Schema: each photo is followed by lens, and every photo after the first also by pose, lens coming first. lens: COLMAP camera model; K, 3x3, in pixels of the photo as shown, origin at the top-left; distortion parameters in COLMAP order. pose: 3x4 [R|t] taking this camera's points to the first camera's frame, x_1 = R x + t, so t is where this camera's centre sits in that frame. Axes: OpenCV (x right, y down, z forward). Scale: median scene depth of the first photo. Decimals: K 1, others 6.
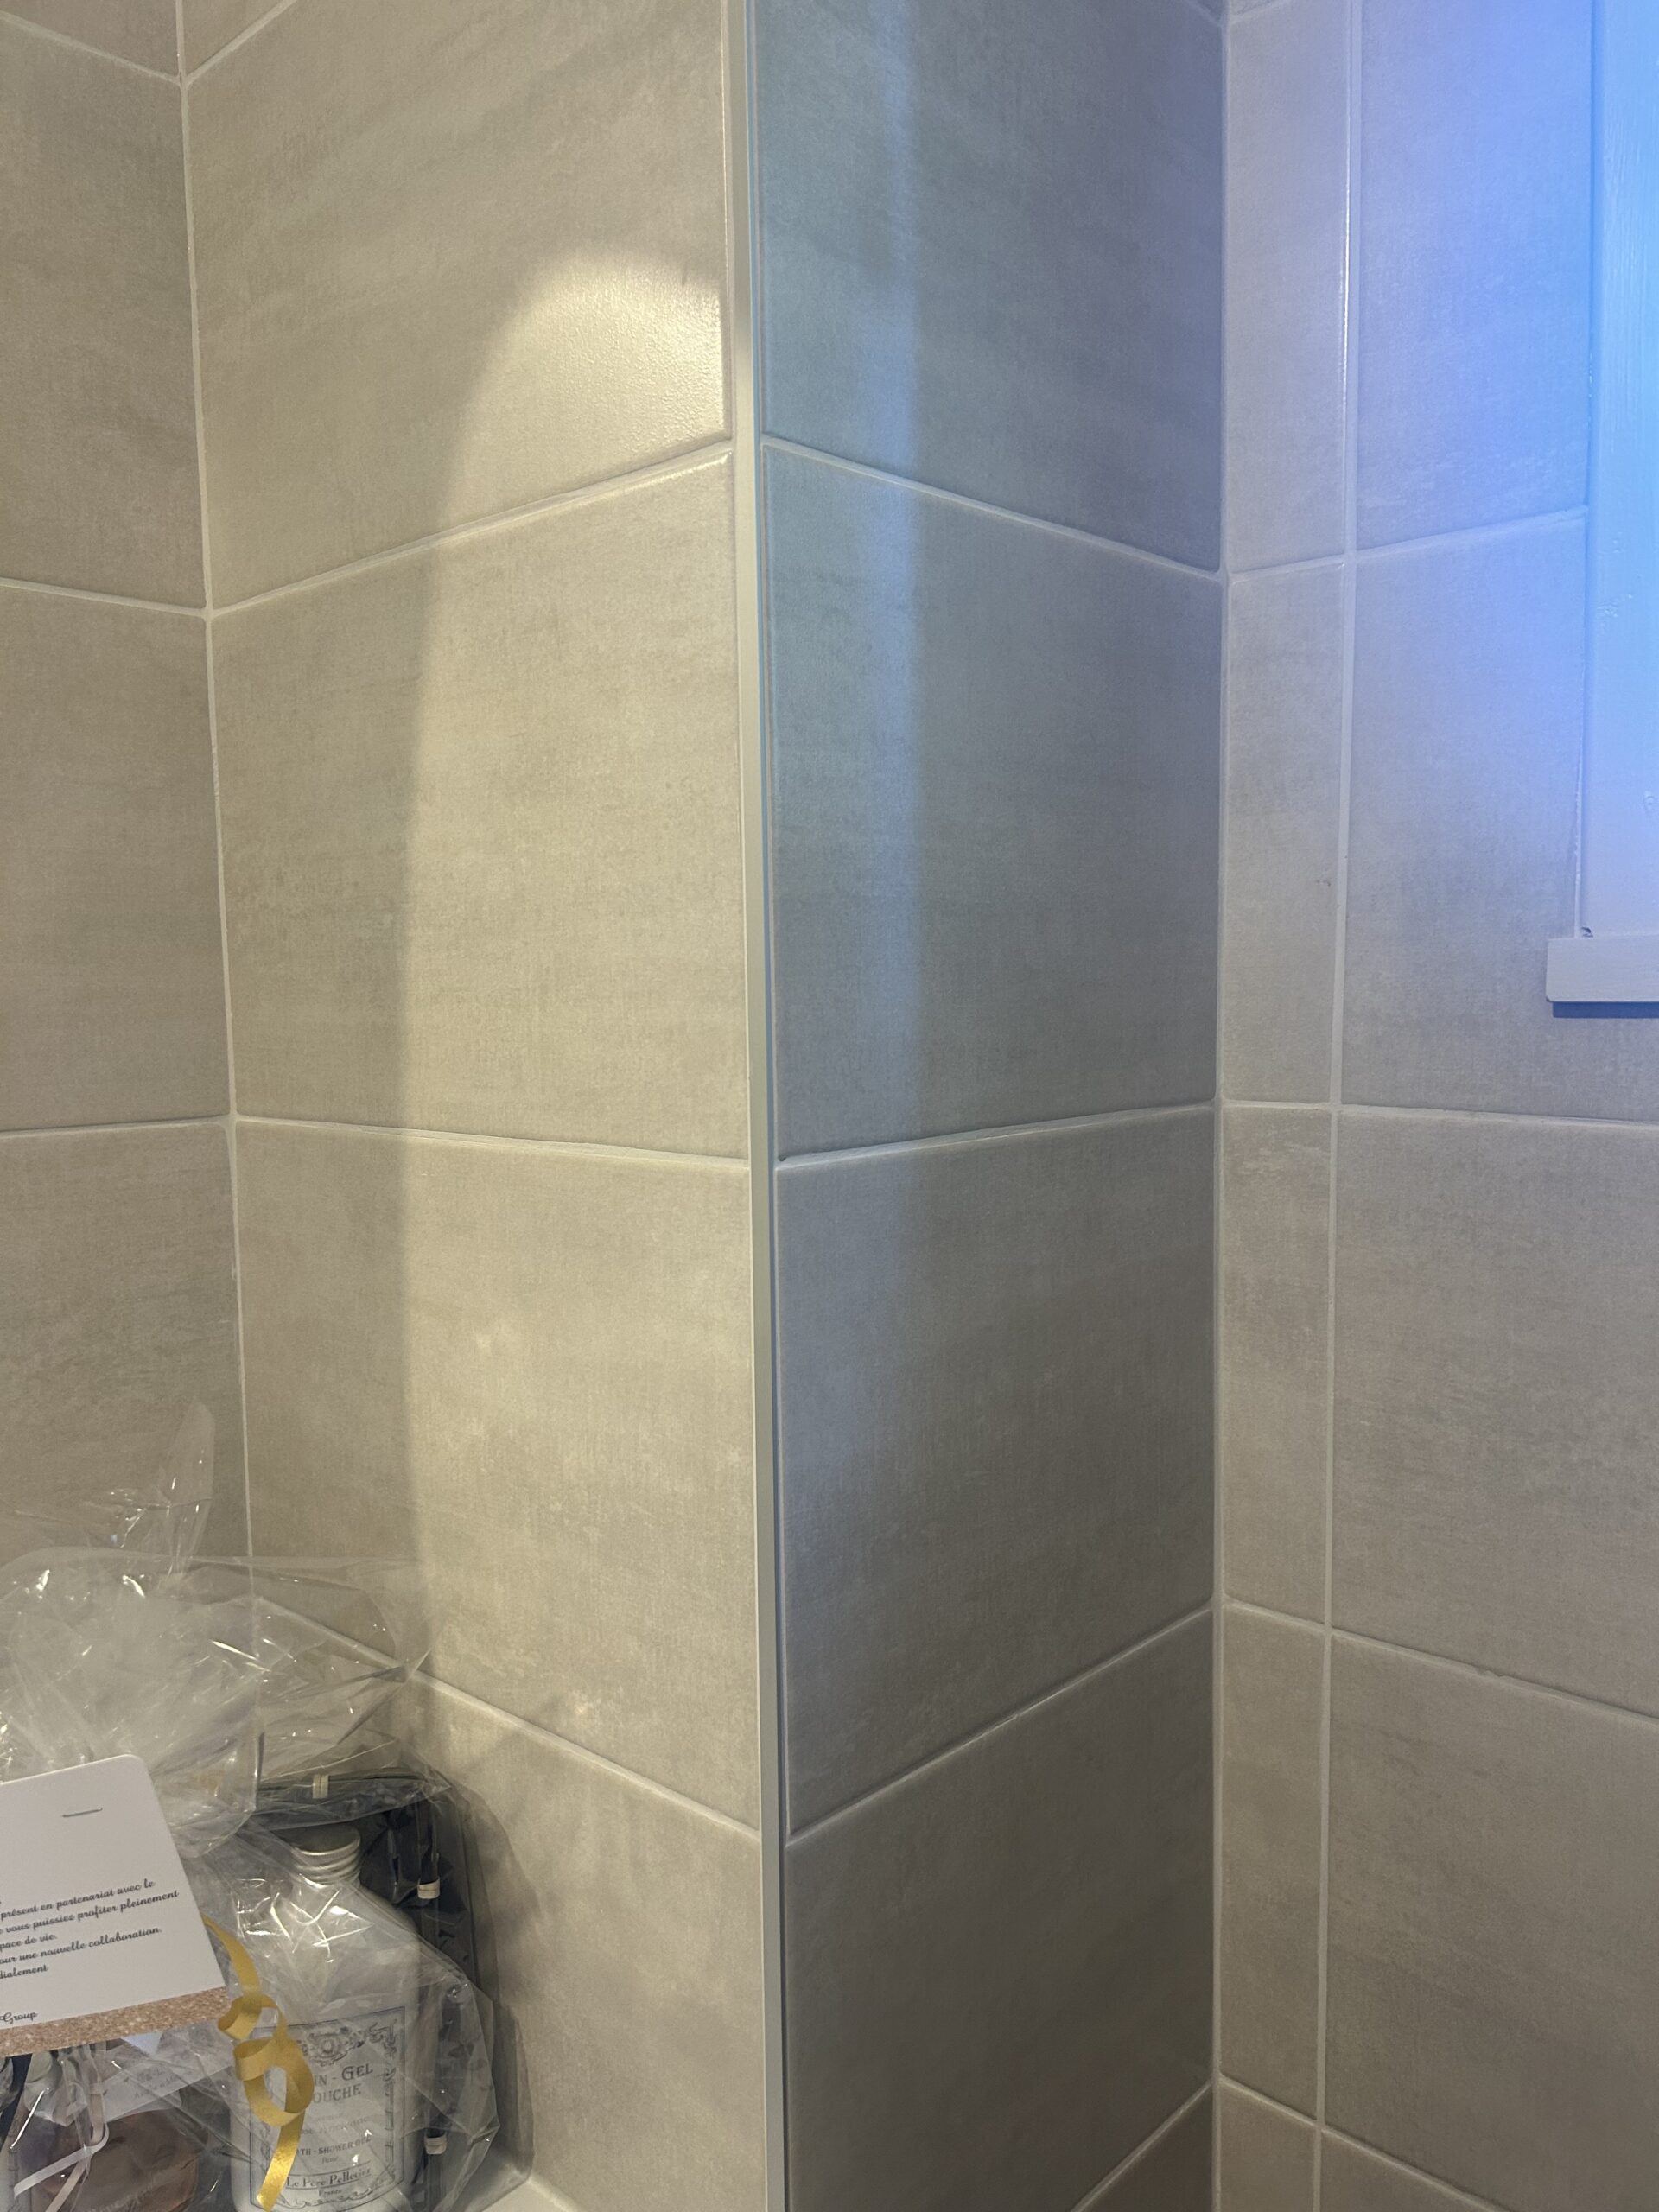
lens RADIAL K [[1681.6, 0, 824.1], [0, 1681.6, 1108.3], [0, 0, 1]] dist [0.037655, -0.050736]
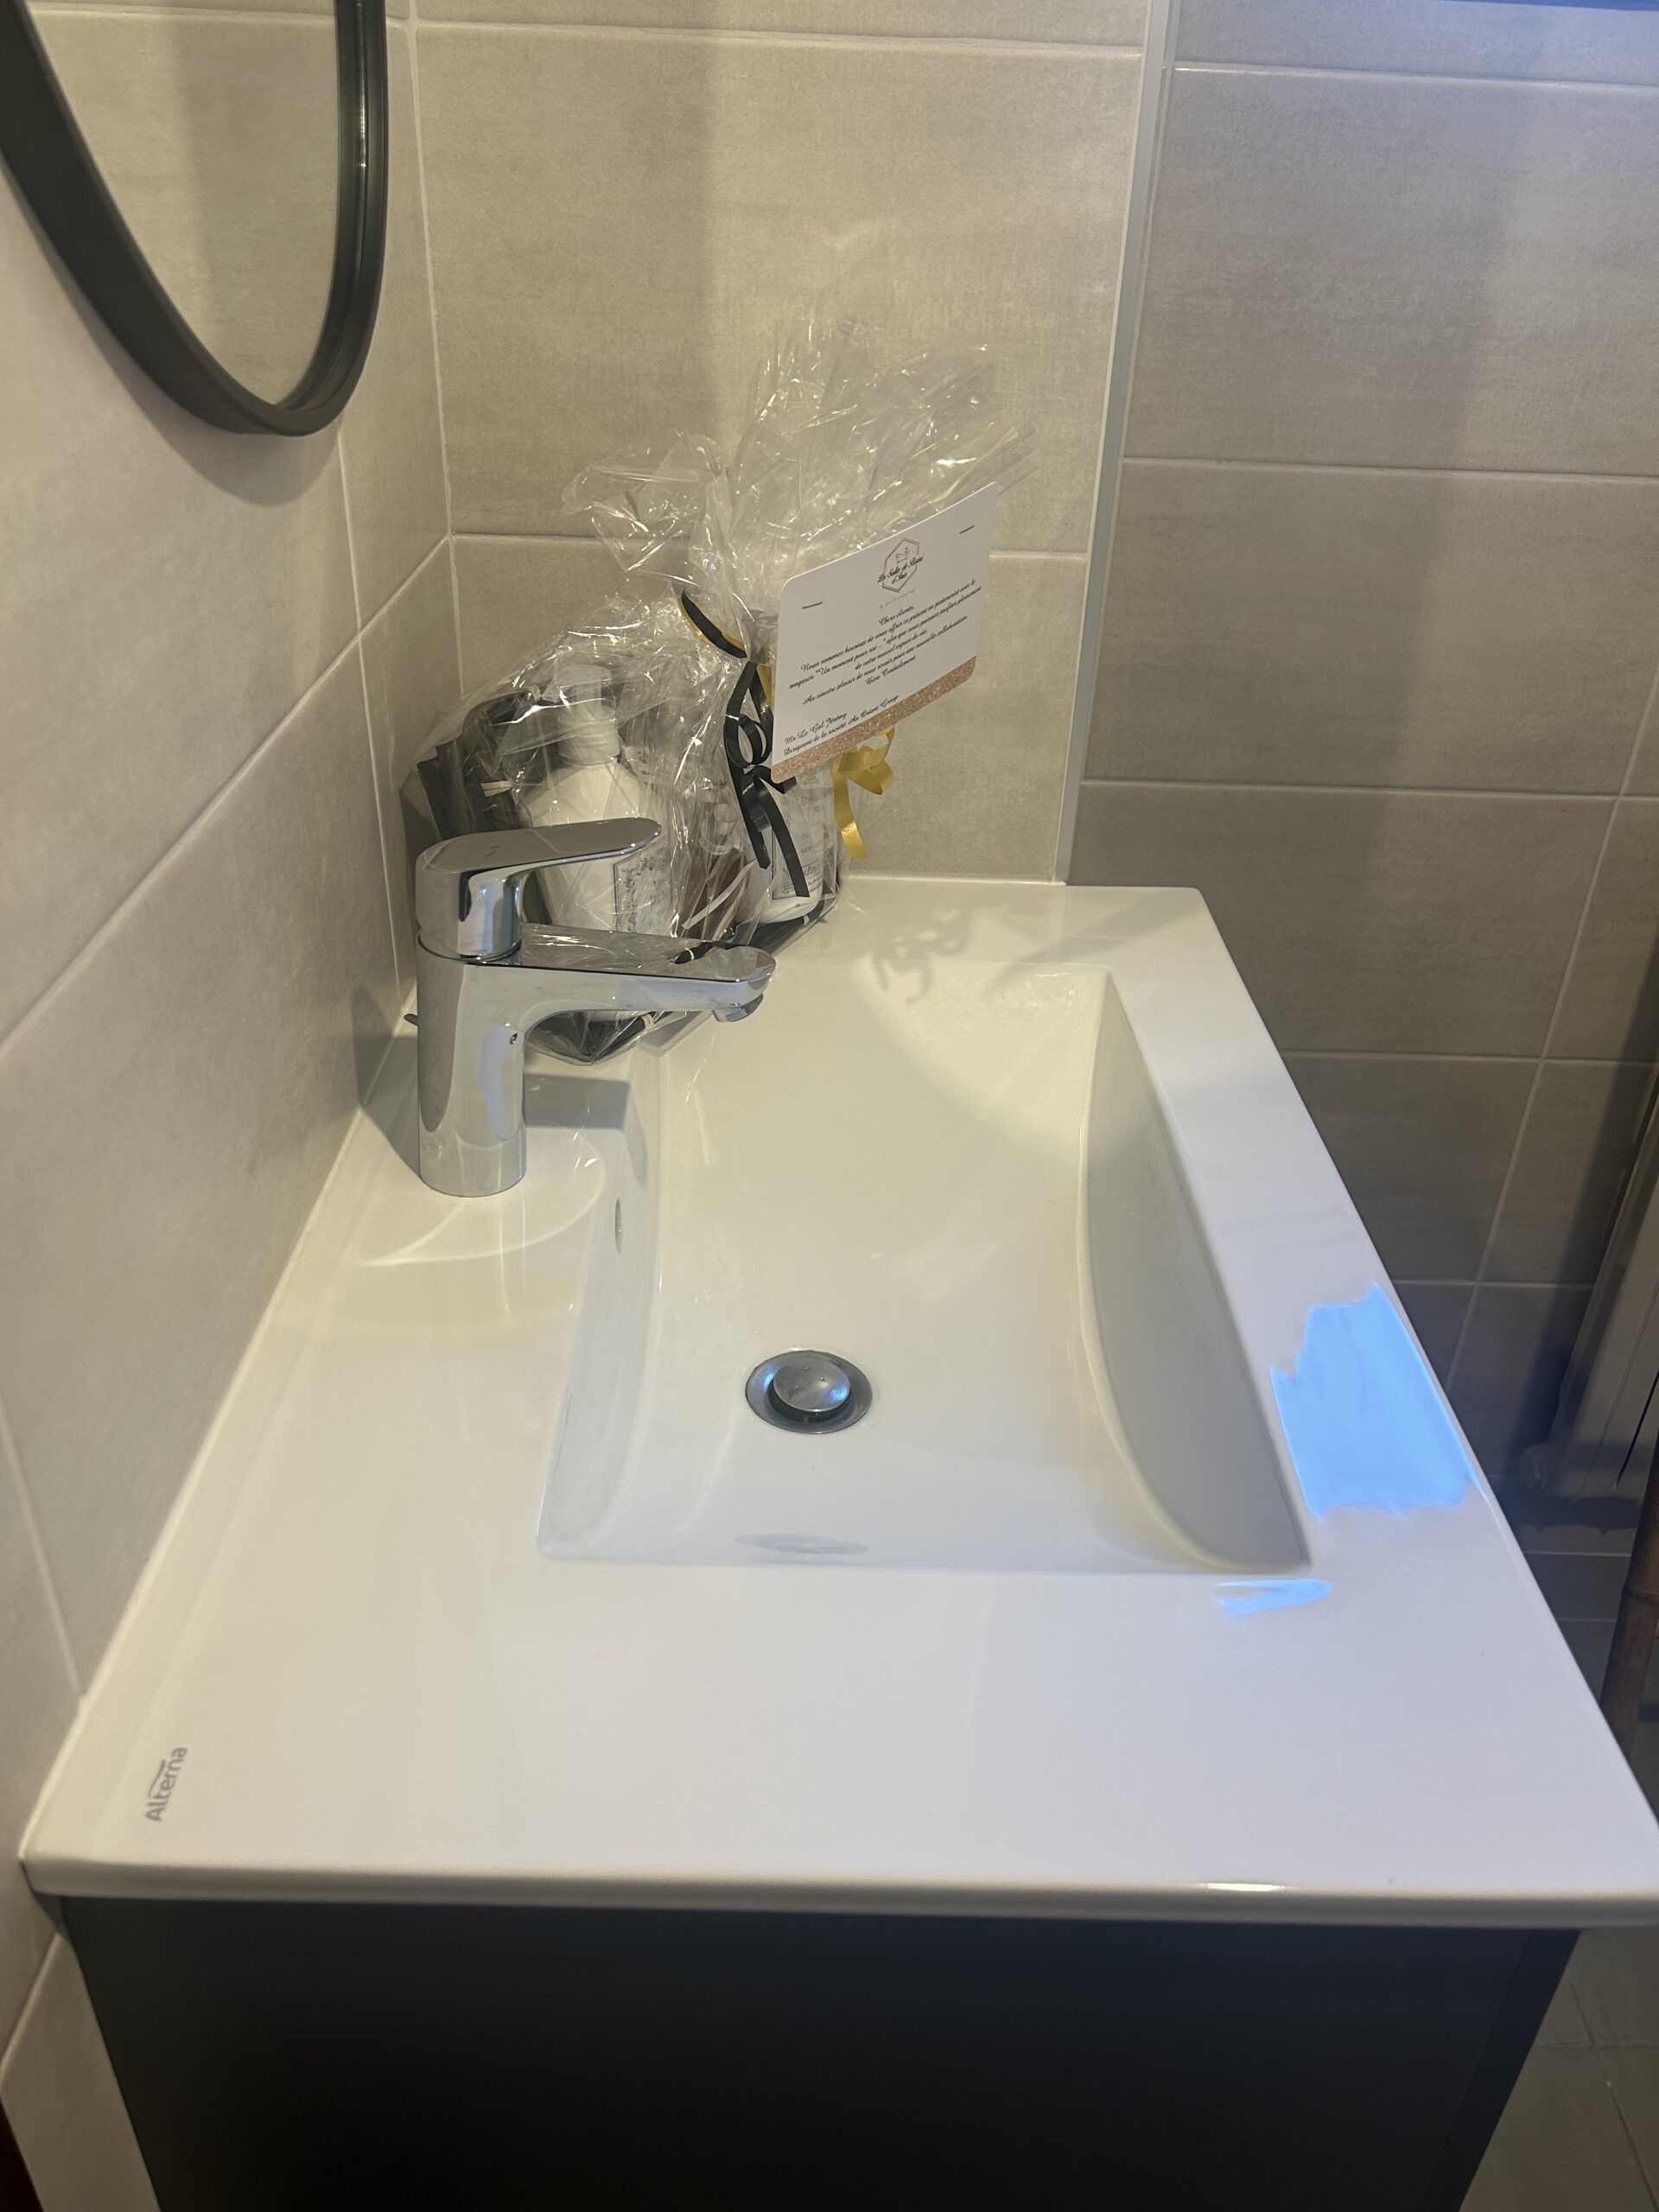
lens RADIAL K [[1681.6, 0, 823.8], [0, 1681.6, 1094.1], [0, 0, 1]] dist [0.037655, -0.050736]
pose [[0.718311, -0.316424, 0.619601, -1.162174], [0.012648, 0.896378, 0.443109, 0.154185], [-0.695607, -0.310454, 0.647880, 0.000484]]
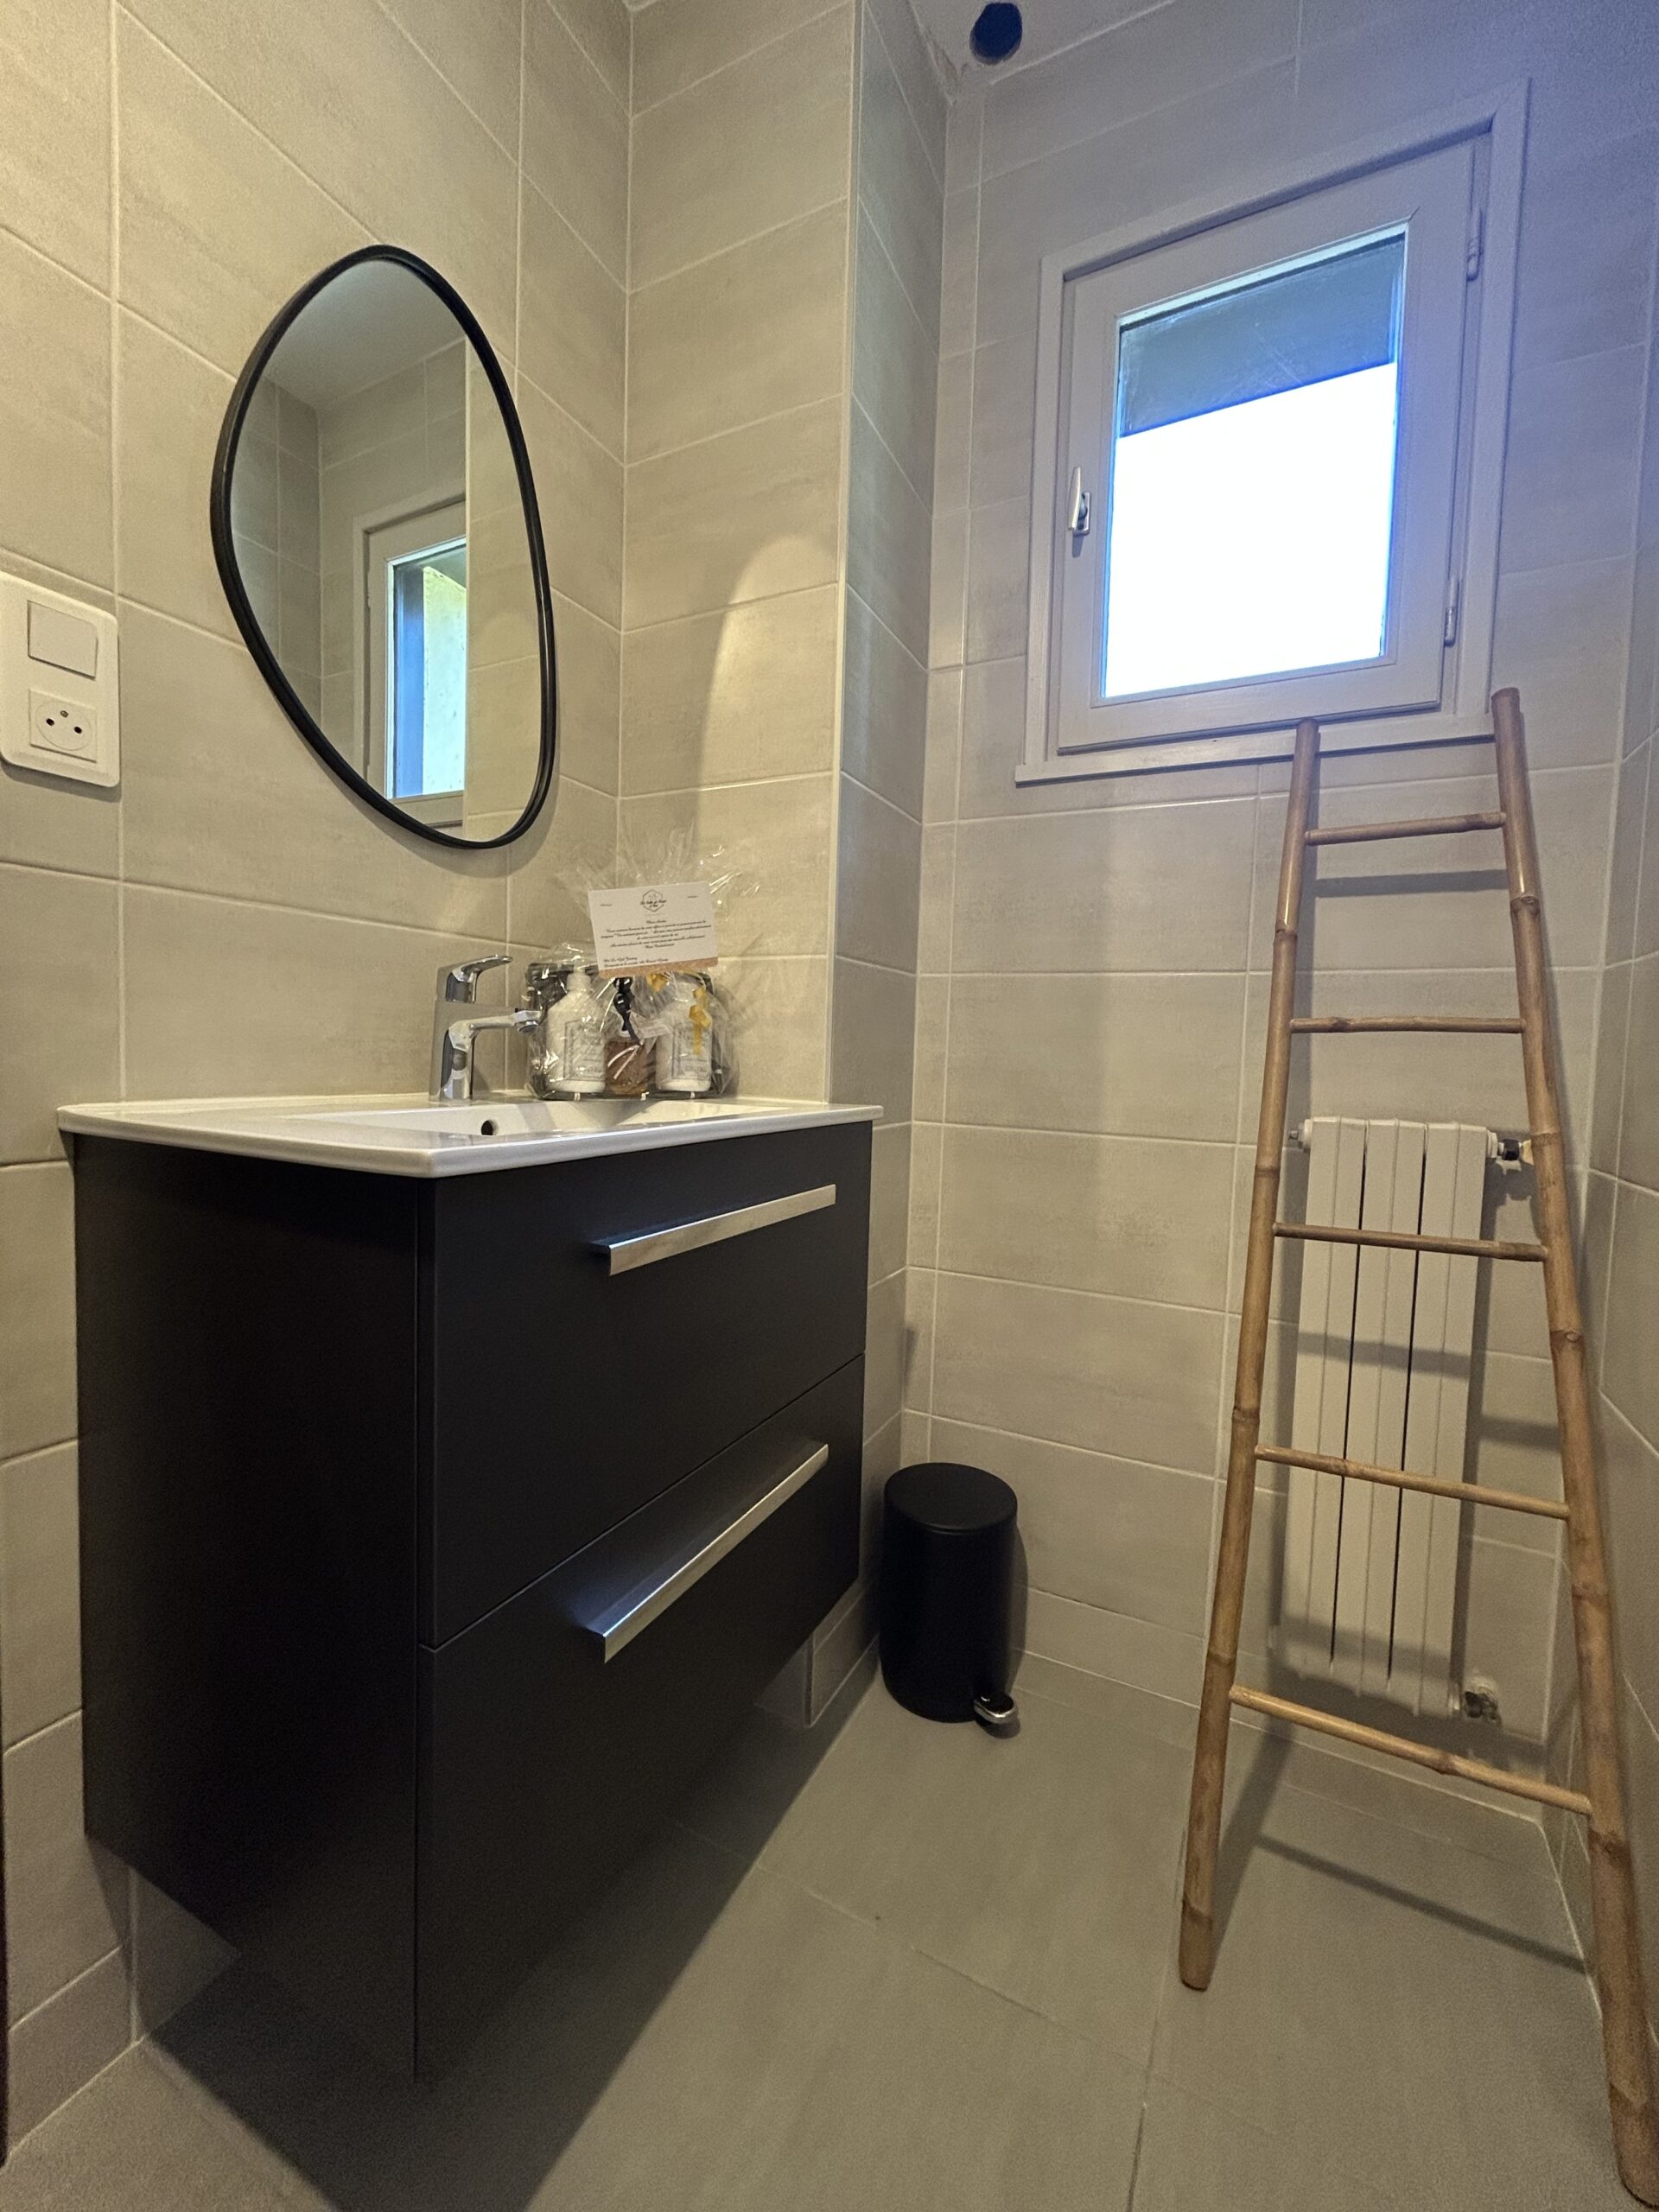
lens RADIAL K [[888.7, 0, 840.4], [0, 888.7, 1088.8], [0, 0, 1]] dist [-0.001824, 0.001097]
pose [[0.955707, 0.033877, 0.292365, -0.494262], [-0.022543, 0.998861, -0.042050, 0.695418], [-0.293457, 0.033597, 0.955382, -0.749114]]
